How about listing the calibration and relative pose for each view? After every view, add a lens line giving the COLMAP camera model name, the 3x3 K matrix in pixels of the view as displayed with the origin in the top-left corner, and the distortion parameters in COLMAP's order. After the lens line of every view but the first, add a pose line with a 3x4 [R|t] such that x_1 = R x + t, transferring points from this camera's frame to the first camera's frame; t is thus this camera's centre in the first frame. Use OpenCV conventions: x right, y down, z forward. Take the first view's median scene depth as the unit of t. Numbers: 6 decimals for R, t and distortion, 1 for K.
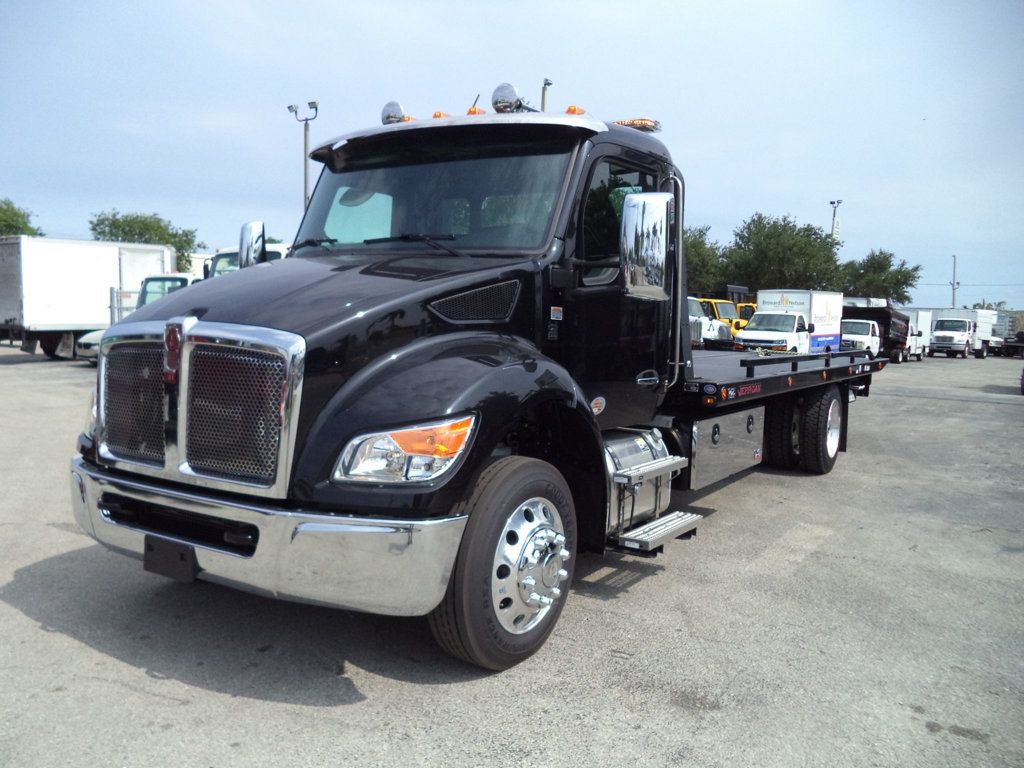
lens RADIAL K [[855.9, 0, 513.1], [0, 855.9, 407.3], [0, 0, 1]] dist [-0.013974, -0.003828]
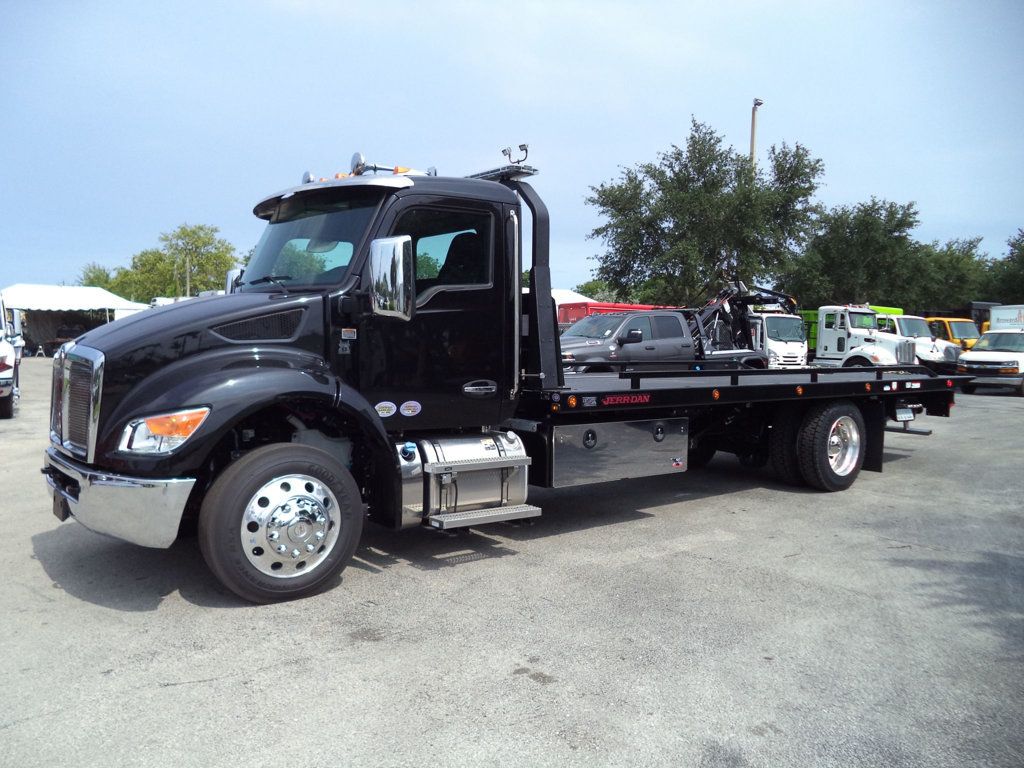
lens RADIAL K [[872.6, 0, 534.6], [0, 872.6, 416.2], [0, 0, 1]] dist [-0.008777, -0.016208]
pose [[0.942984, 0.007277, -0.332757, 0.771372], [-0.015624, 0.999627, -0.022415, 0.038849], [0.332470, 0.026336, 0.942746, -0.130065]]
